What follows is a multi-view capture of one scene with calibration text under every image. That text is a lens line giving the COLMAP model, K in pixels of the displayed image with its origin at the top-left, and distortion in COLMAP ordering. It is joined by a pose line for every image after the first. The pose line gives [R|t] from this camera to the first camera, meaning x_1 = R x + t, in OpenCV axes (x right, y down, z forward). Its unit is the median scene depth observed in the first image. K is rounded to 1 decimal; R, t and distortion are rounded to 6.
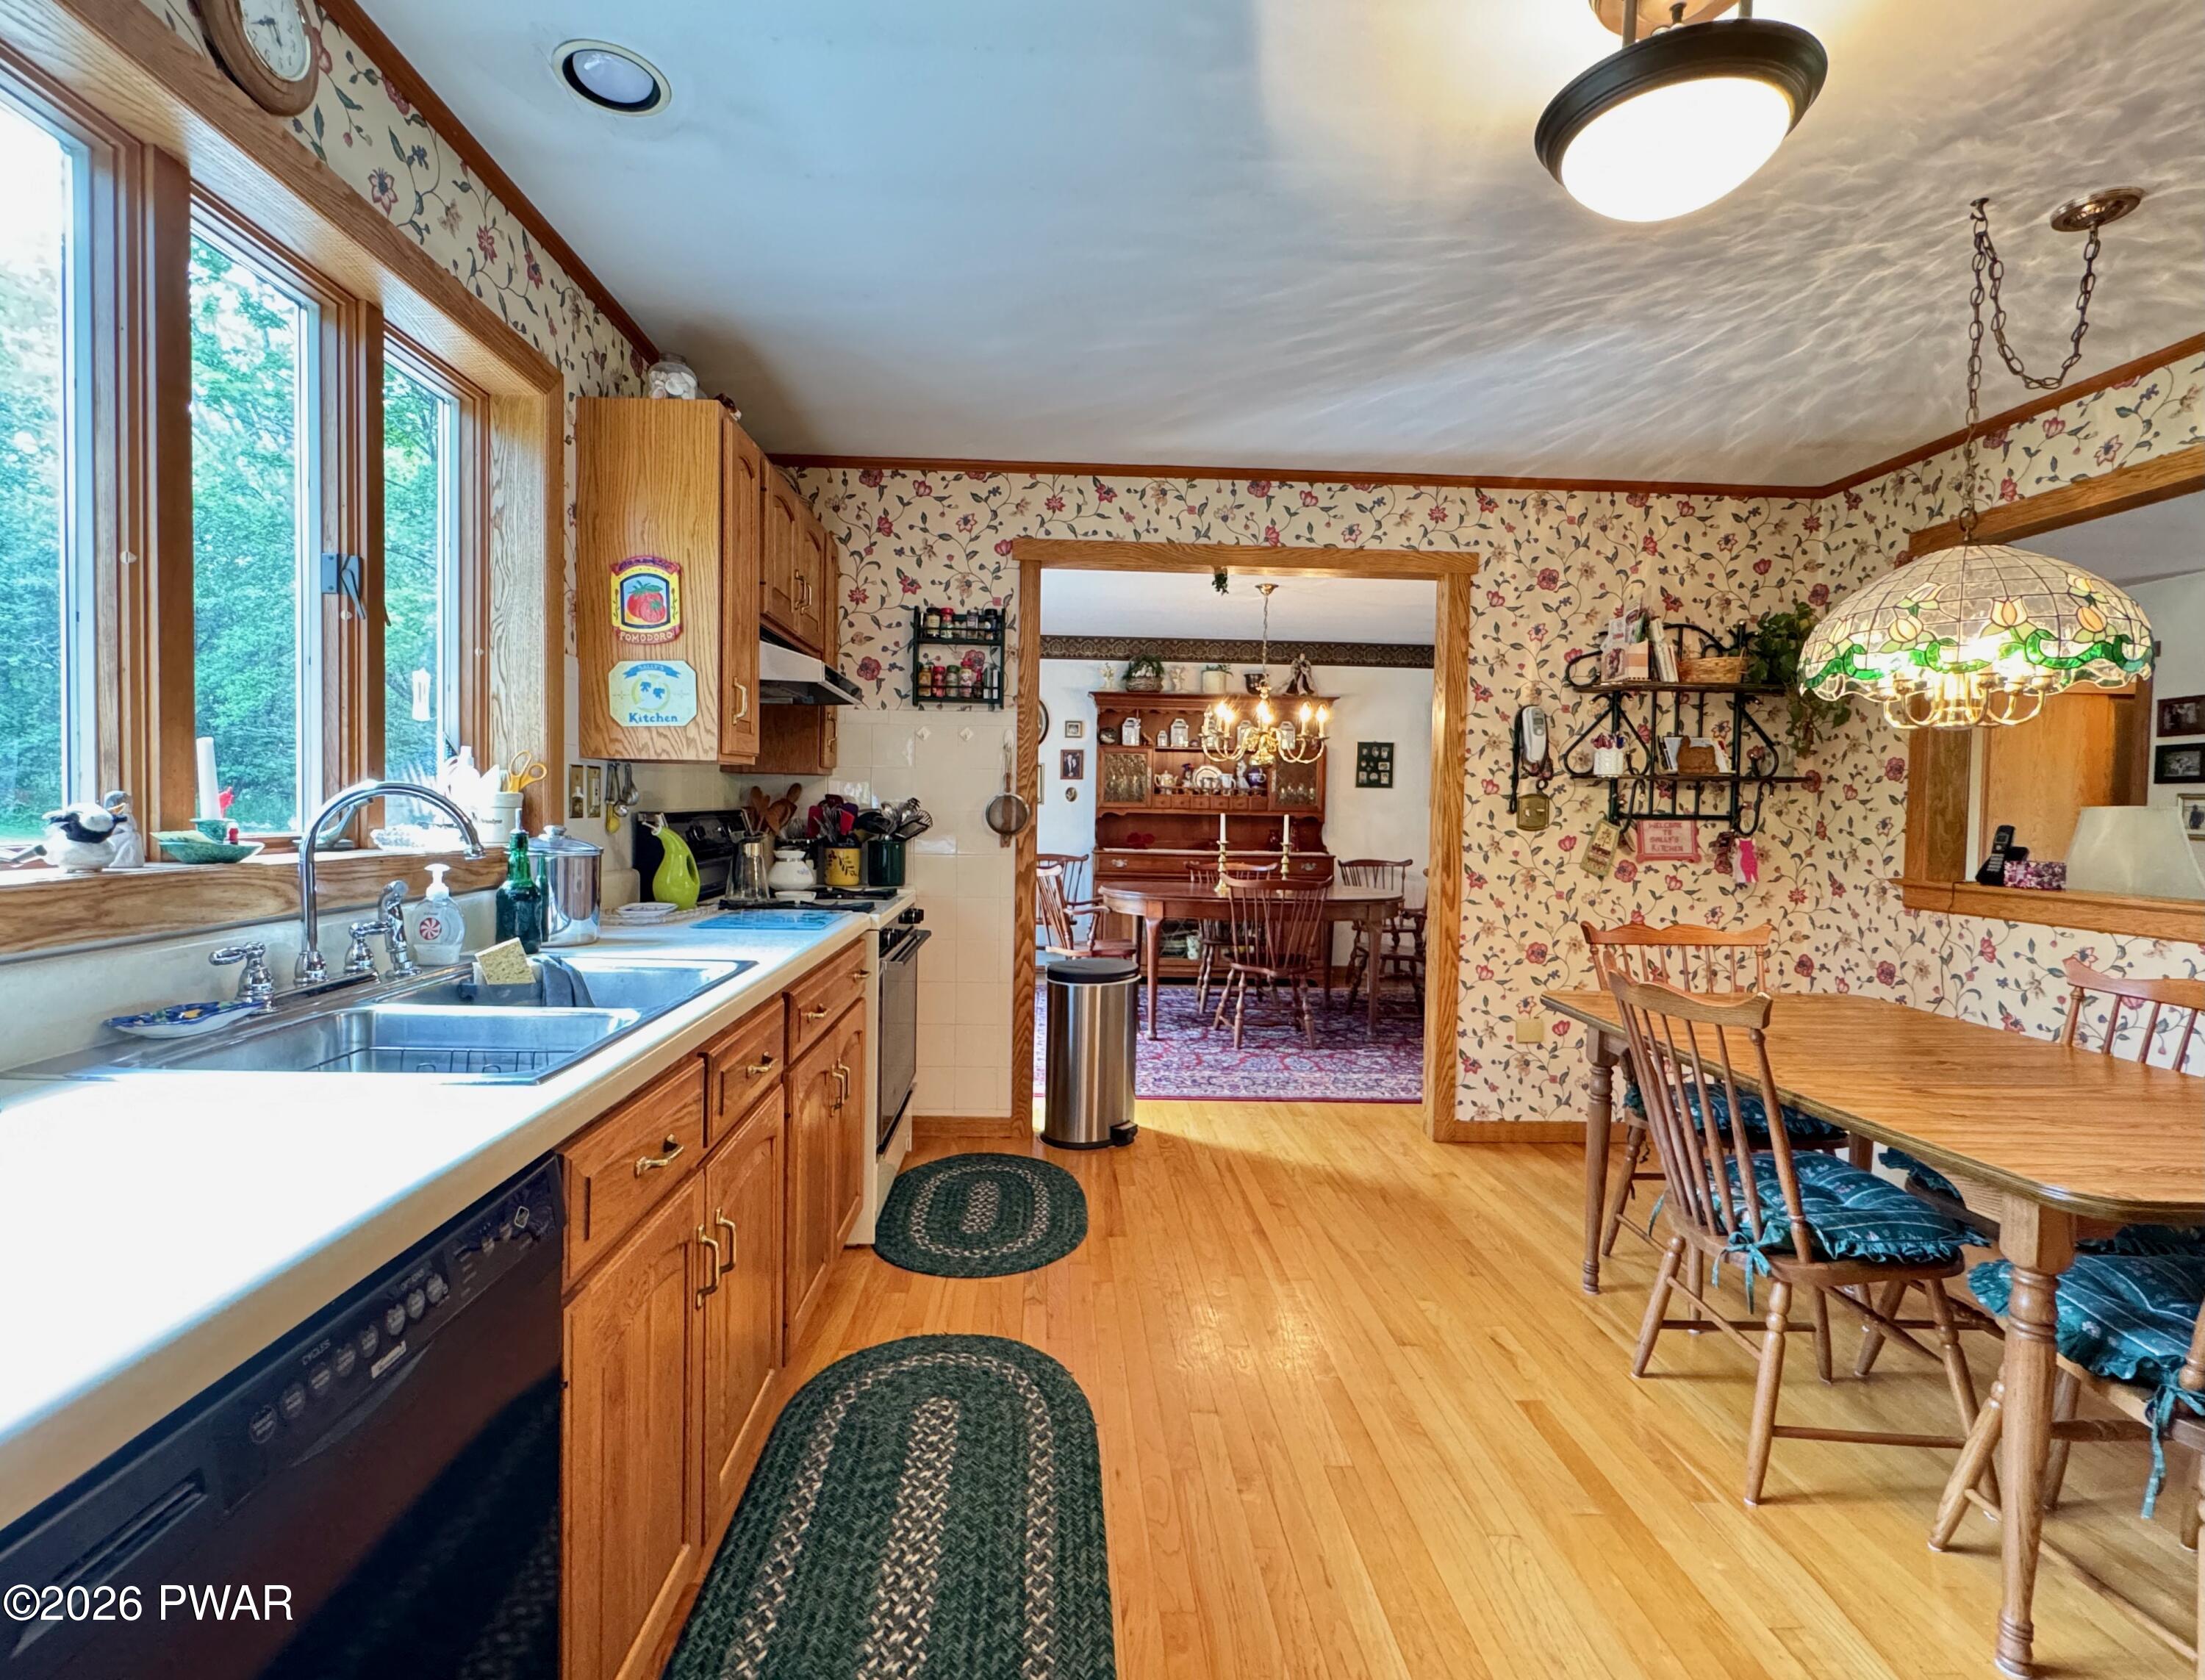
lens RADIAL K [[1049.0, 0, 1091.7], [0, 1049.0, 839.3], [0, 0, 1]] dist [-0.000083, 0.000156]
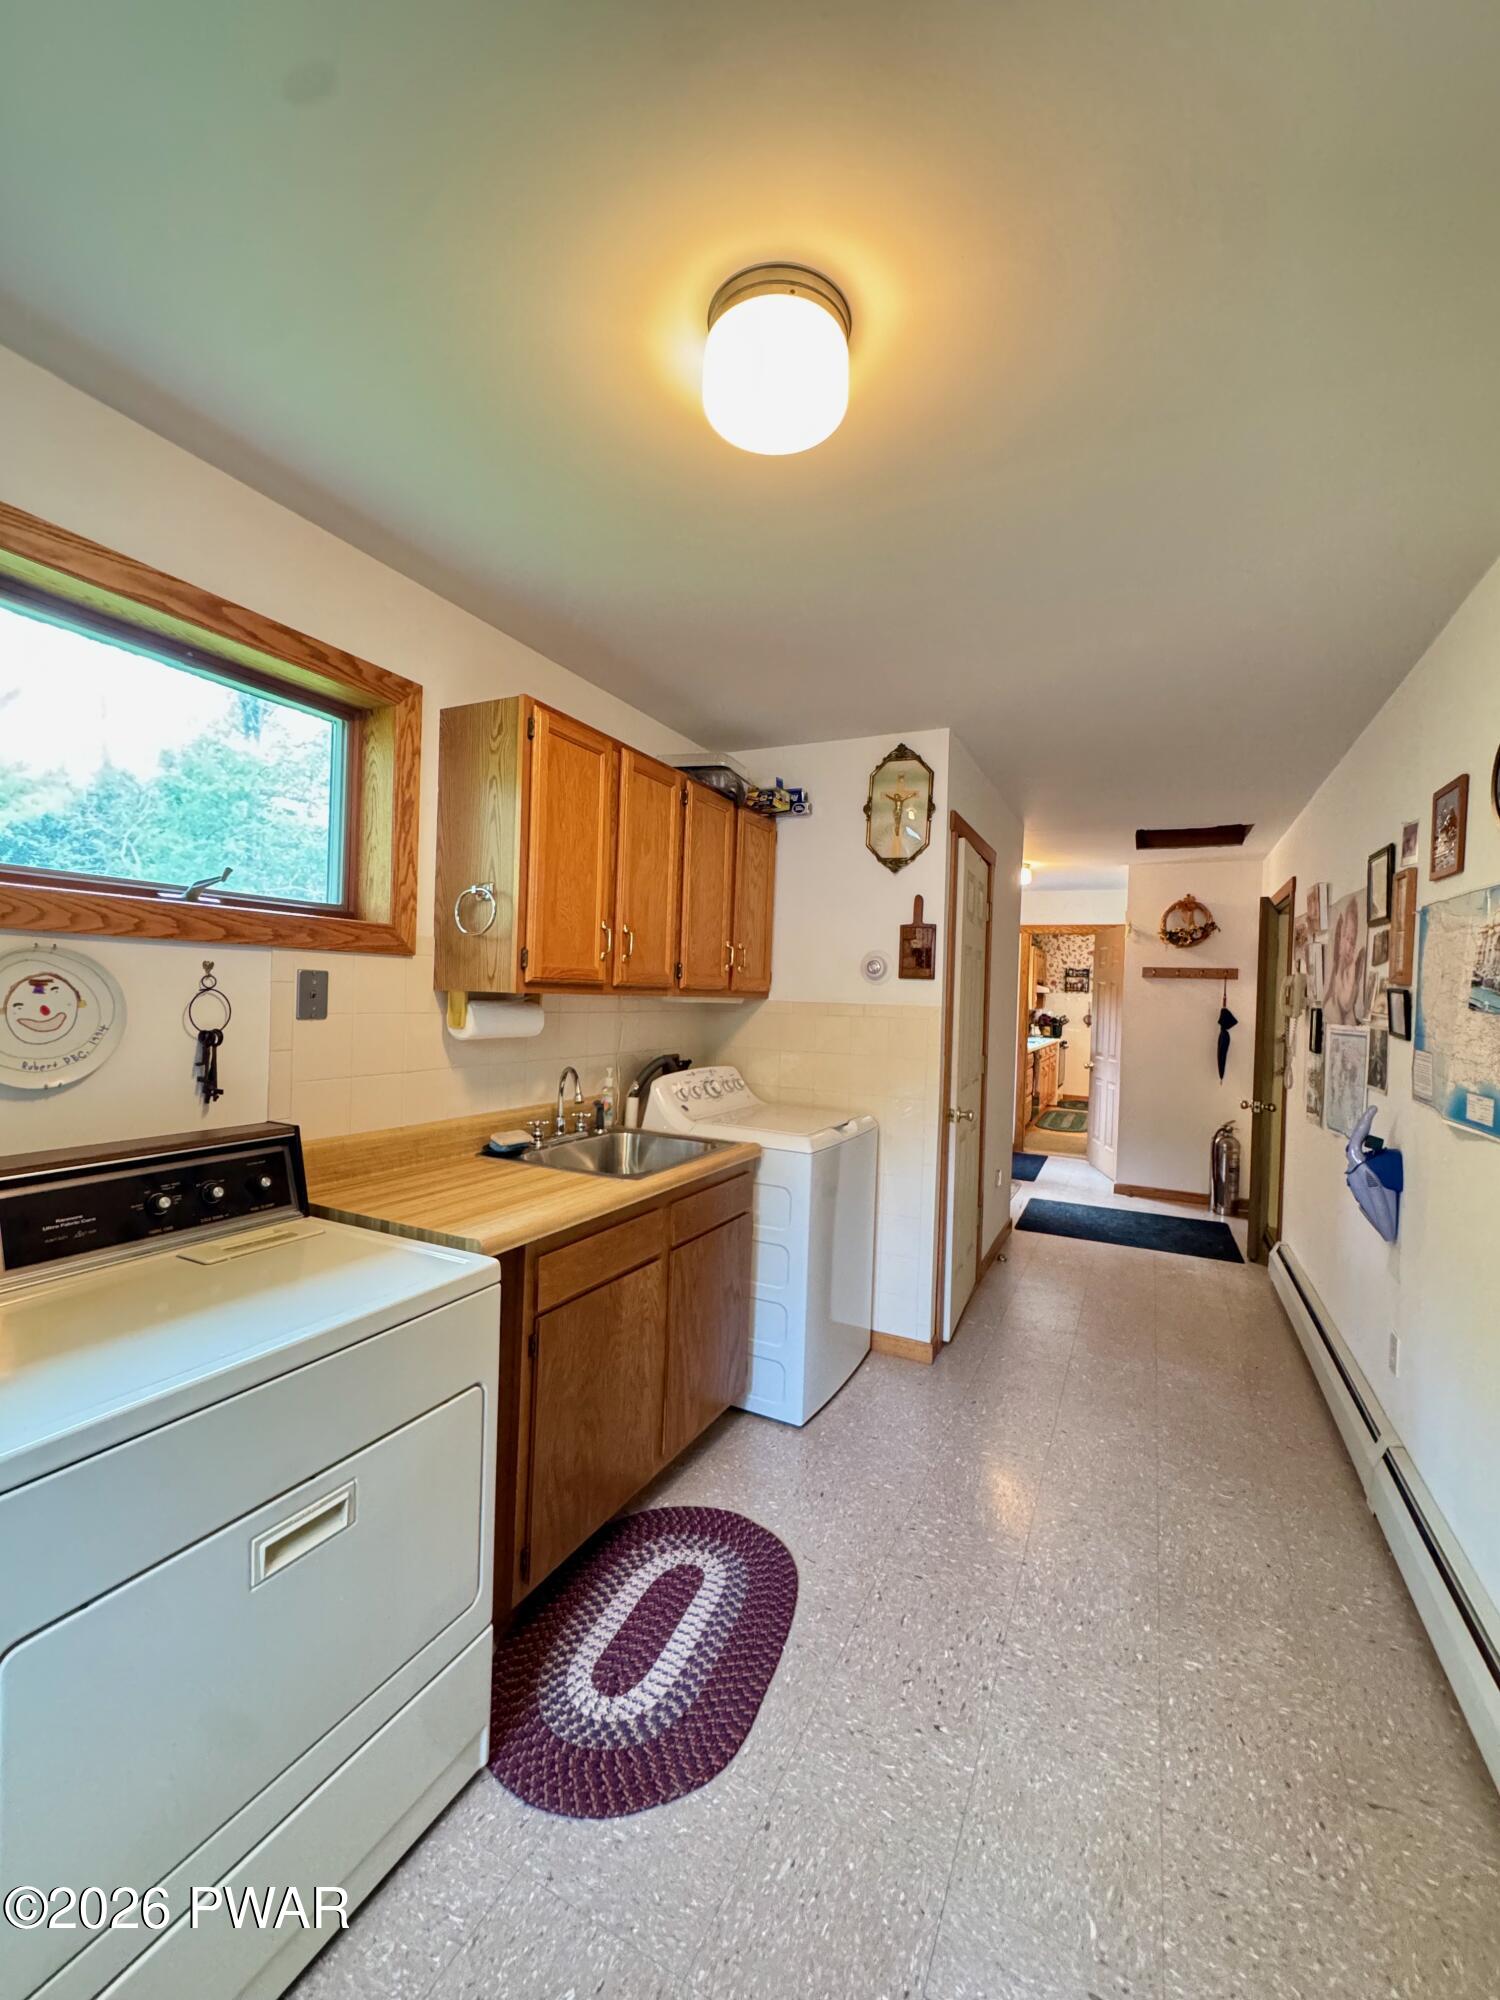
lens RADIAL K [[801.5, 0, 742.1], [0, 801.5, 997.3], [0, 0, 1]] dist [-0.003685, 0.000258]
pose [[0.870891, 0.018673, -0.491121, 0.261784], [-0.037774, 0.998865, -0.029006, 0.029899], [0.490022, 0.043813, 0.870608, -2.271600]]
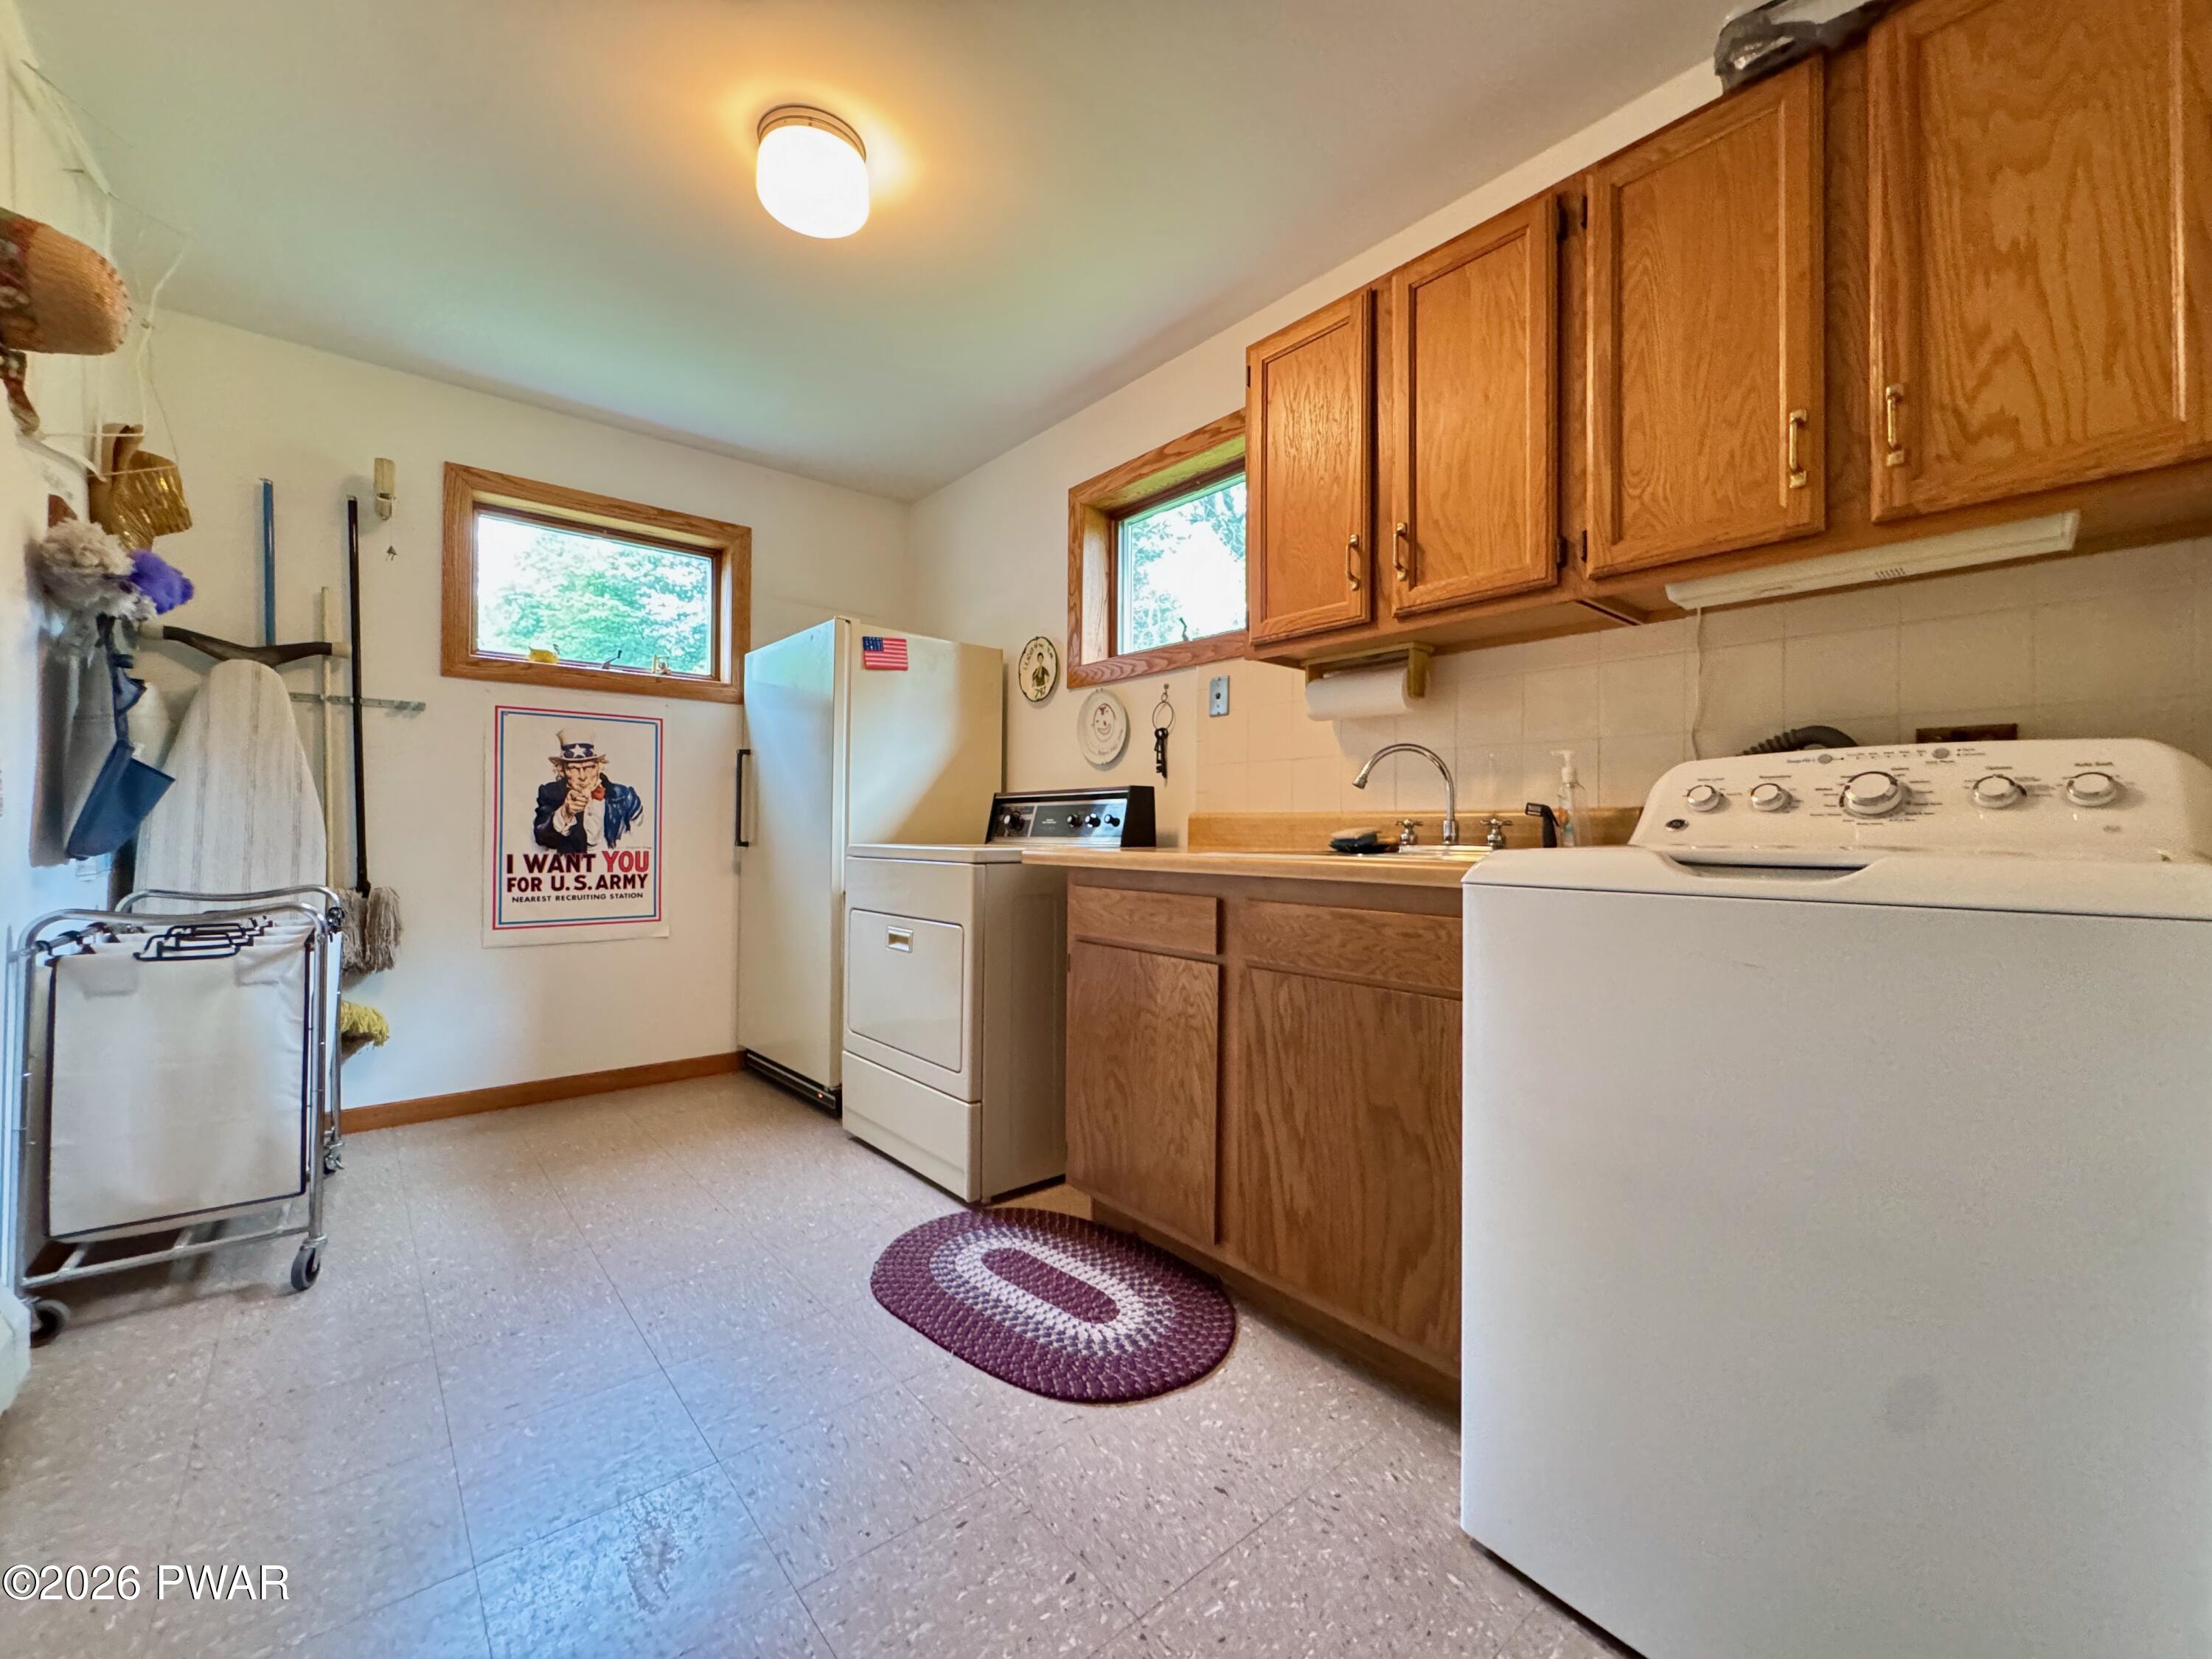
lens RADIAL K [[886.5, 0, 1100.1], [0, 886.5, 826.3], [0, 0, 1]] dist [-0.003685, 0.000258]
pose [[-0.784815, -0.034156, -0.618789, 0.283474], [-0.048724, 0.998790, 0.006665, 0.122277], [0.617812, 0.035381, -0.785529, -1.499916]]
